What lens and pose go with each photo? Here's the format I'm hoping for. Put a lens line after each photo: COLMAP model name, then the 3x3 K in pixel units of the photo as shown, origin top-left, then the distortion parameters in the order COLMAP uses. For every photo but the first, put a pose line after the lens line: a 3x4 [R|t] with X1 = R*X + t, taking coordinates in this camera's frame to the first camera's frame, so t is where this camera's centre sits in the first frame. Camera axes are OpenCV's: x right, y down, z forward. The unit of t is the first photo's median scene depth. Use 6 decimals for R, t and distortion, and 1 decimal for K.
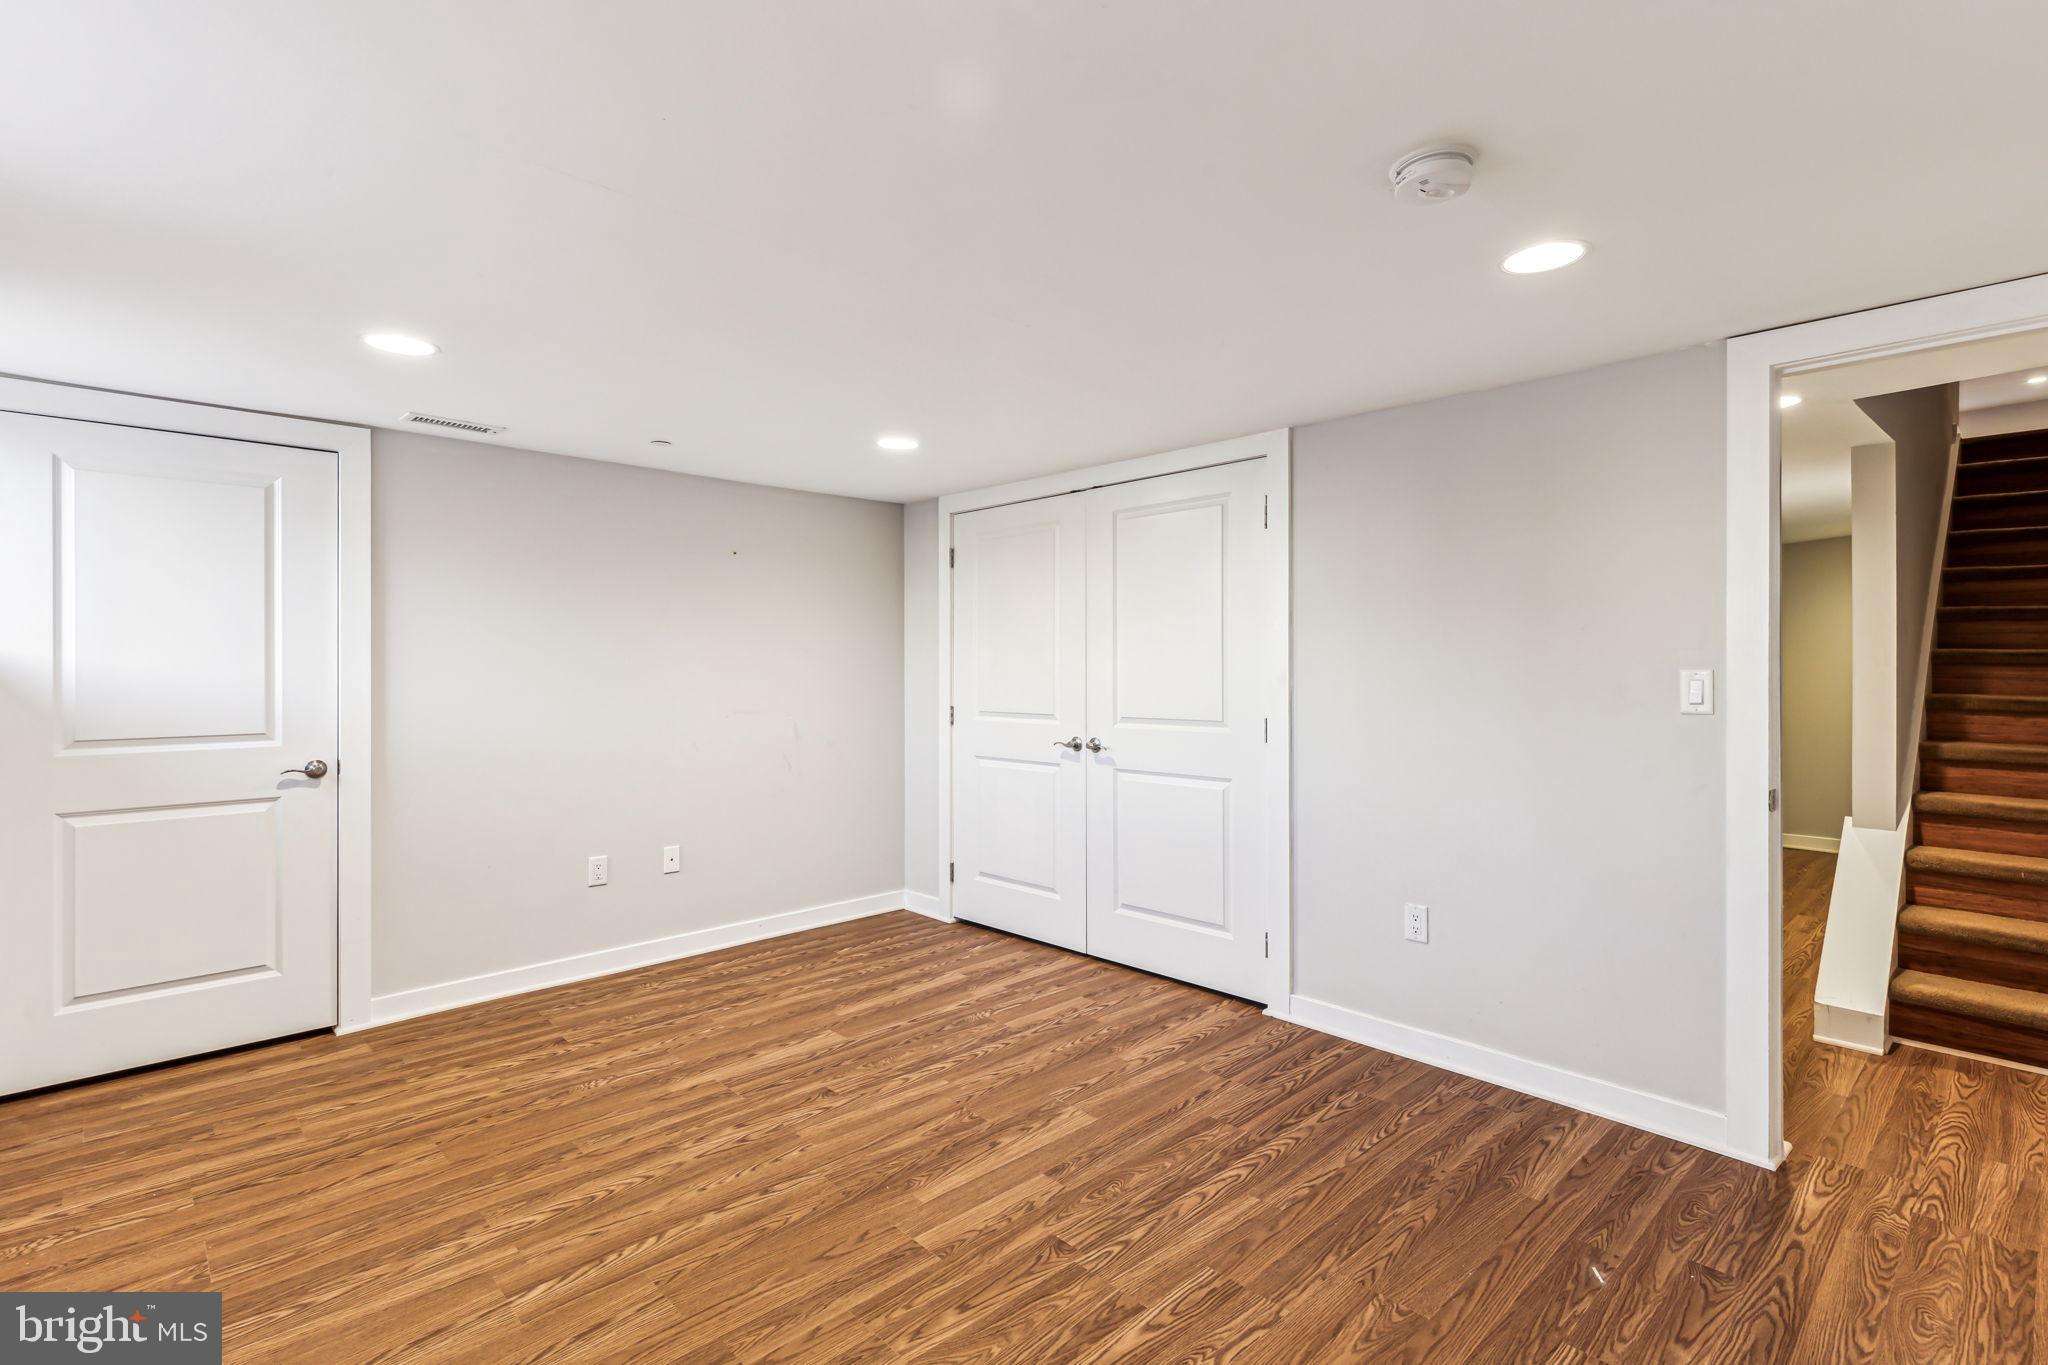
lens RADIAL K [[950.6, 0, 1030.5], [0, 950.6, 669.4], [0, 0, 1]] dist [0.010370, -0.001021]
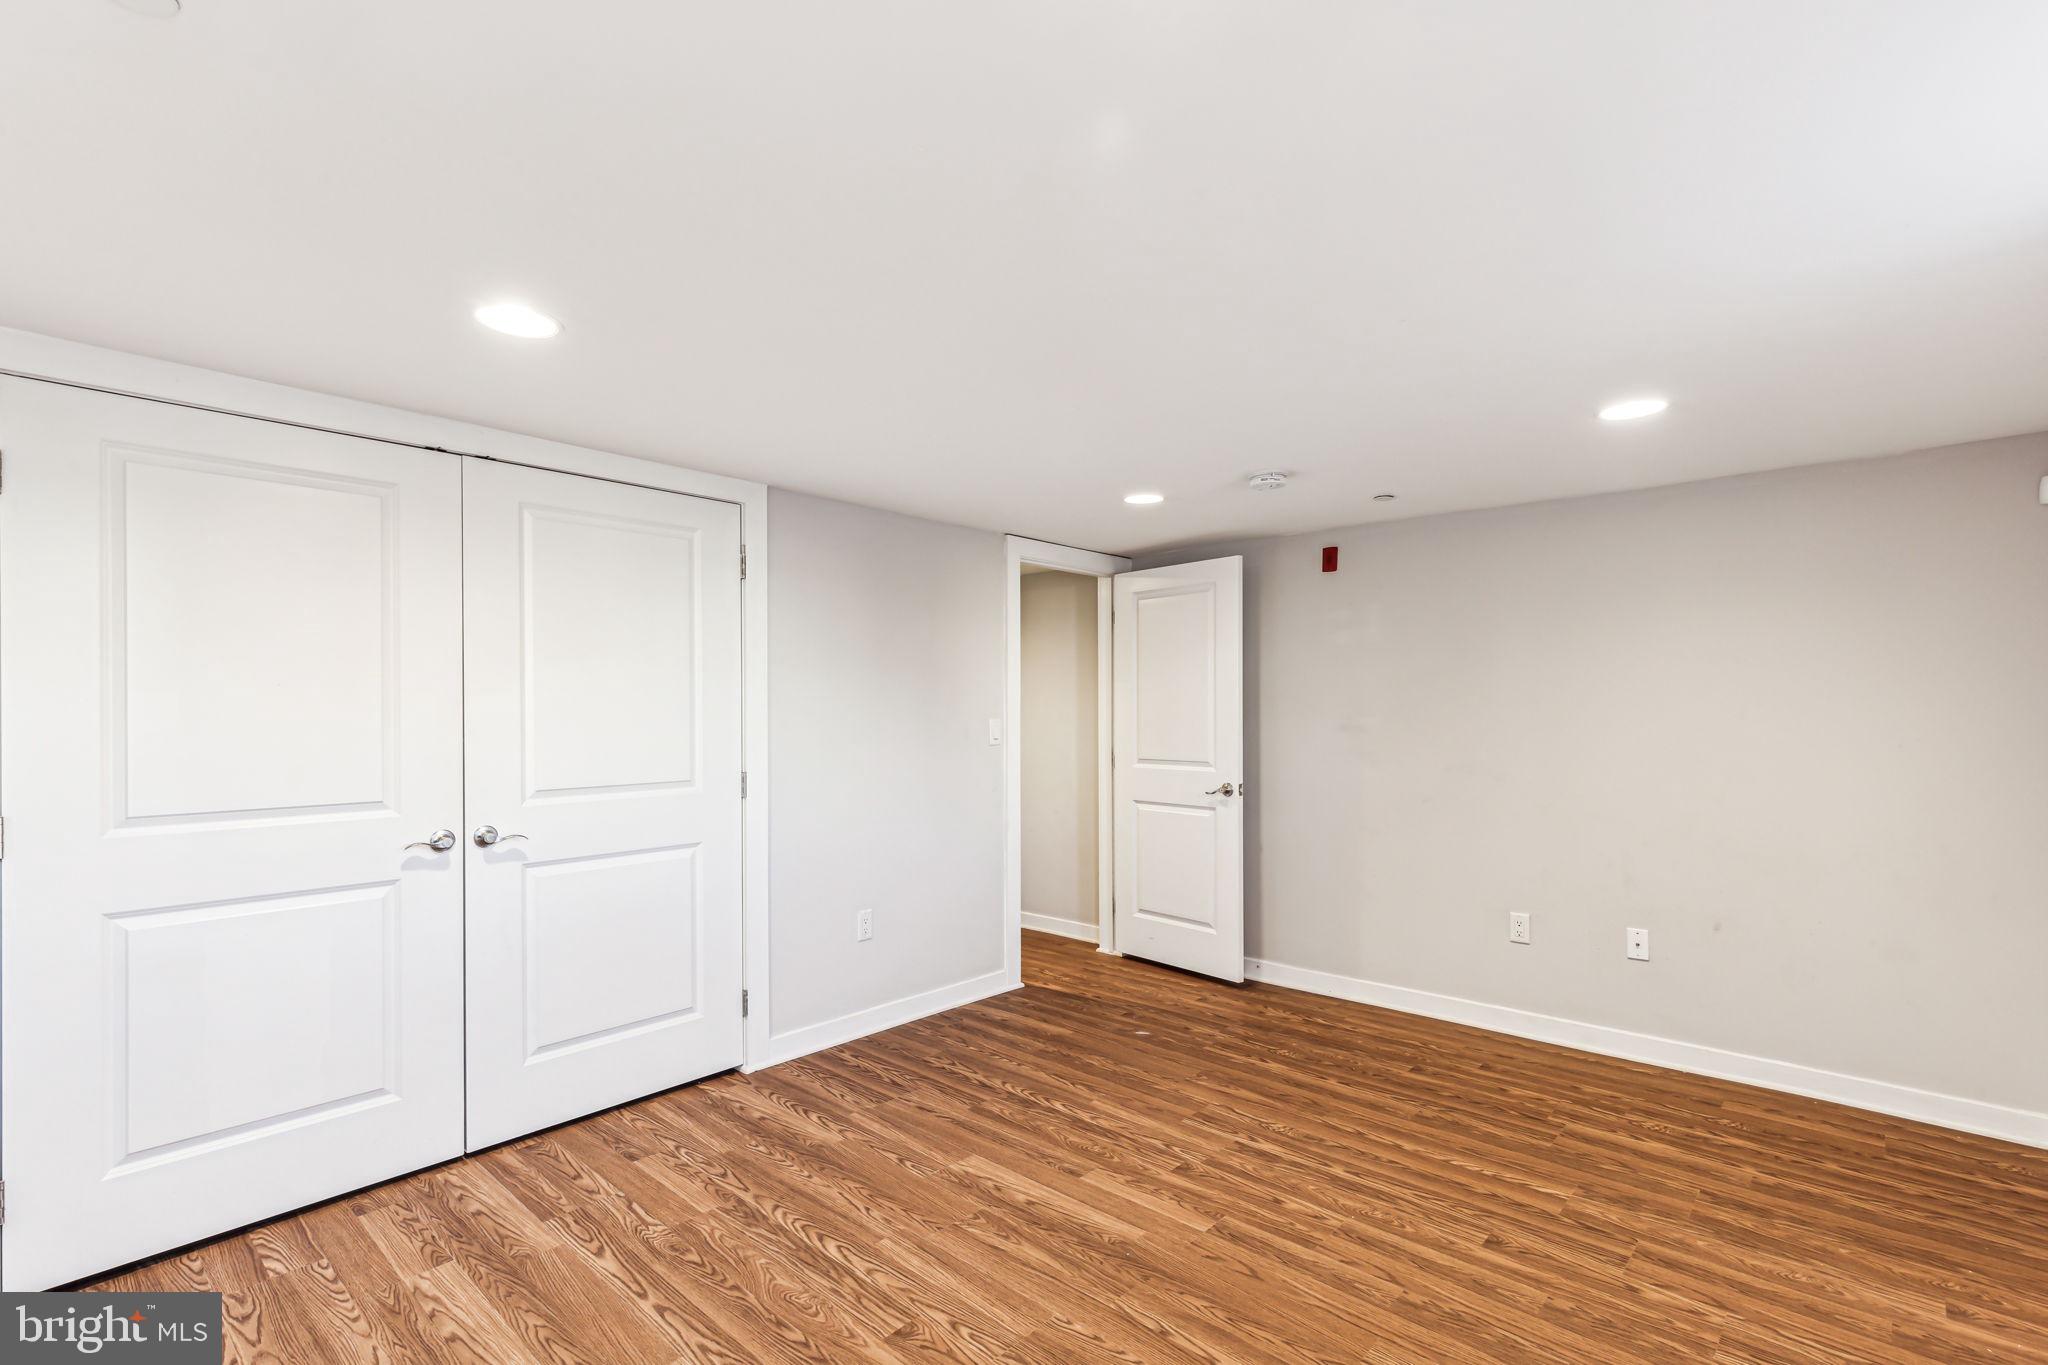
lens RADIAL K [[994.6, 0, 963.7], [0, 994.6, 703.7], [0, 0, 1]] dist [0.002647, 0.000060]
pose [[-0.049375, 0.008144, 0.998747, -0.912954], [0.008348, 0.999935, -0.007741, -0.010145], [-0.998745, 0.007955, -0.049439, 0.953460]]
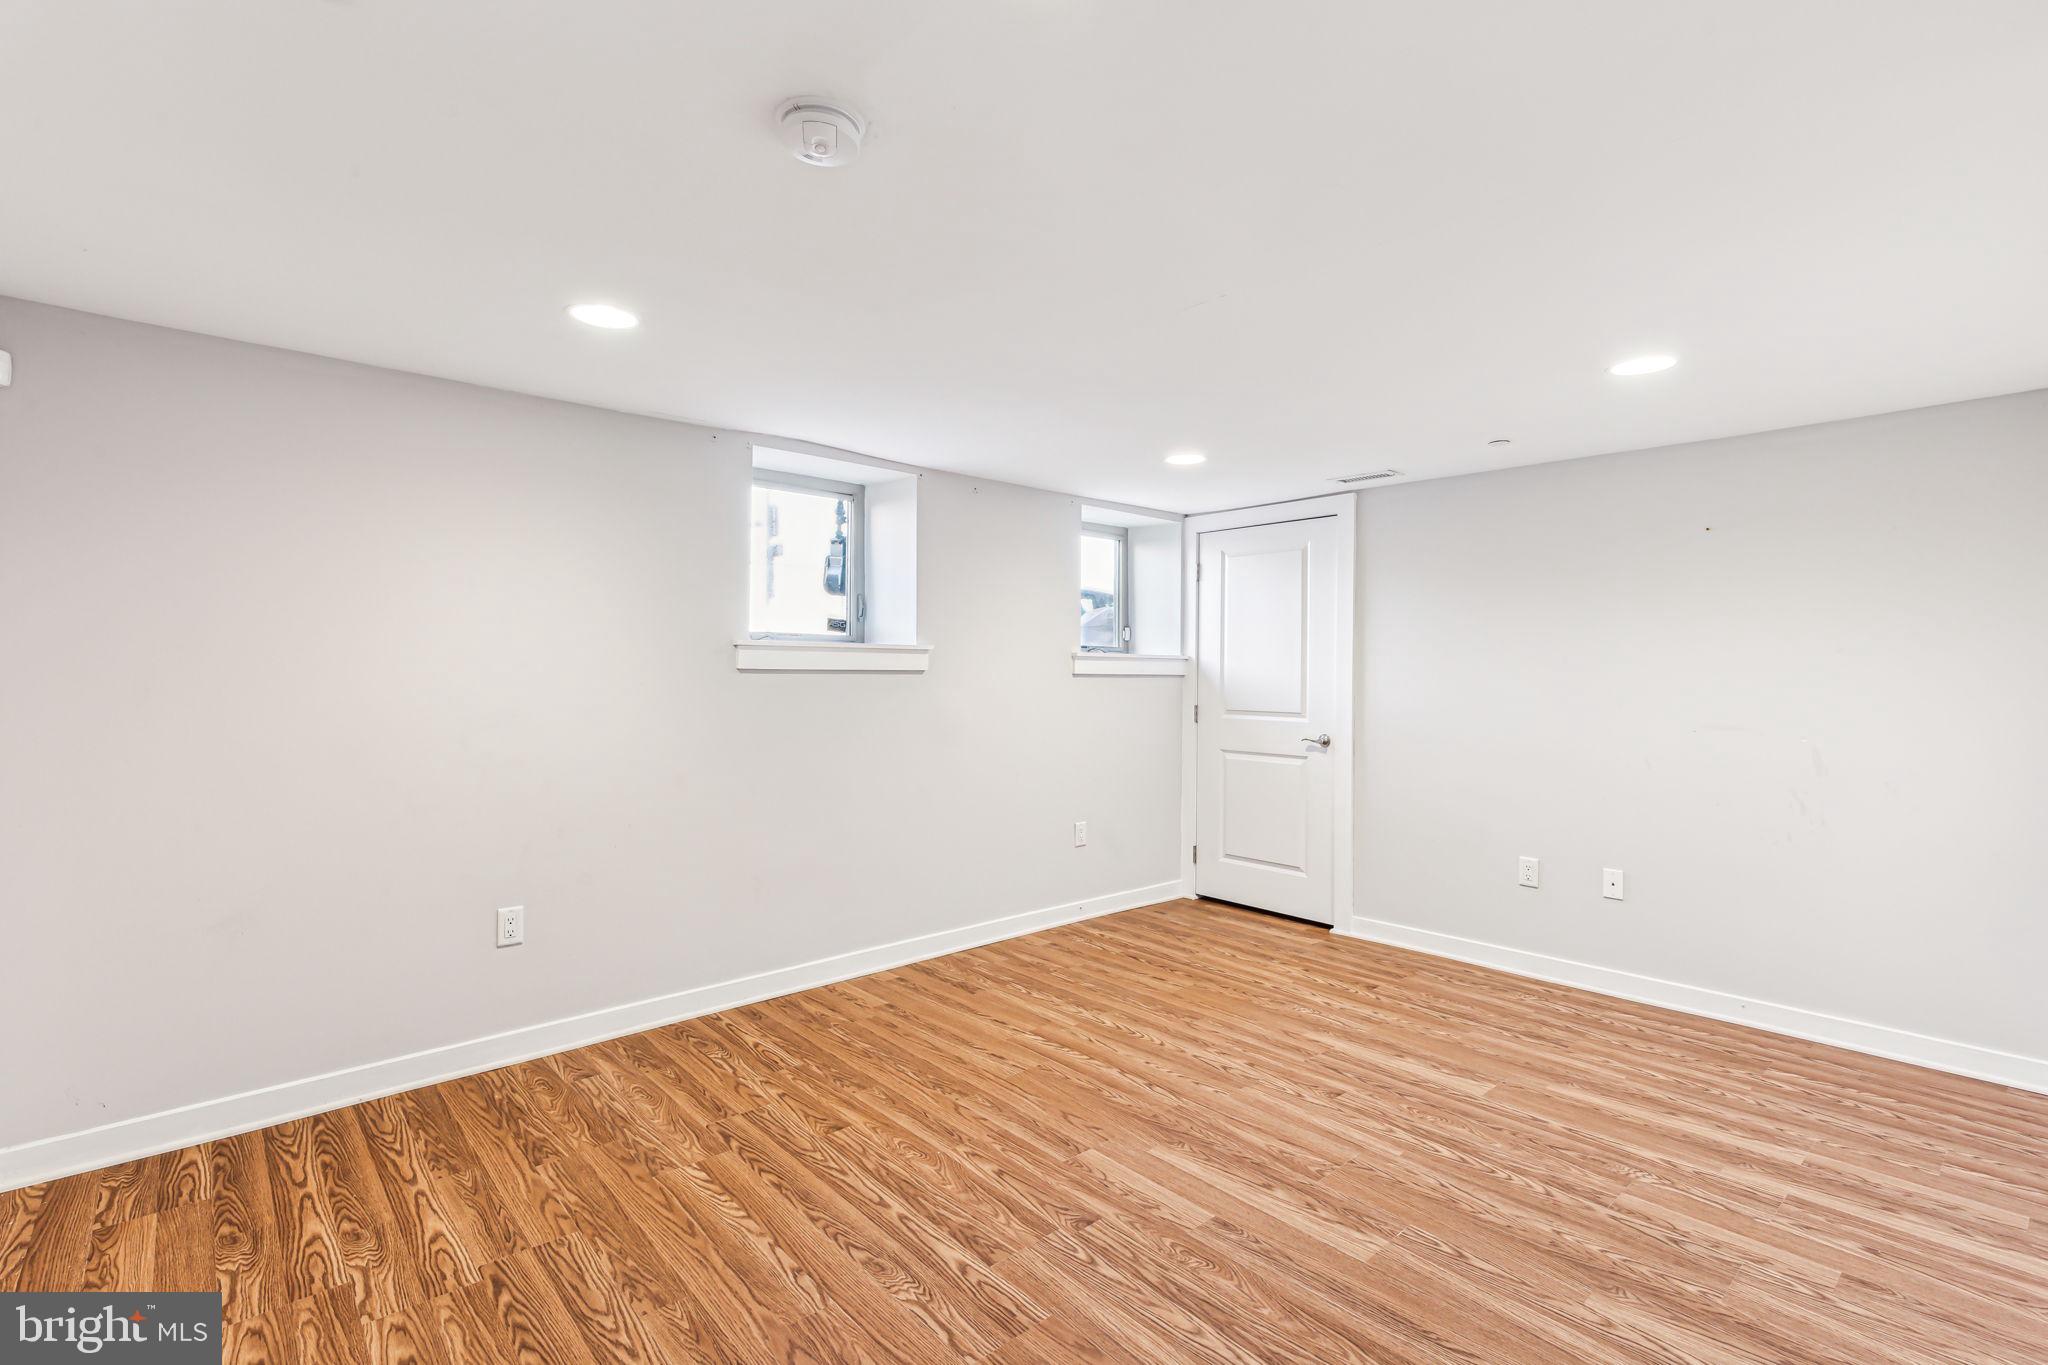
lens RADIAL K [[909.9, 0, 1024.0], [0, 909.9, 682.5], [0, 0, 1]] dist [0.000334, 0.000176]
pose [[-0.013511, 0.011016, -0.999848, 0.705625], [-0.011734, 0.999869, 0.011175, 0.009956], [0.999840, 0.011883, -0.013380, 0.661408]]
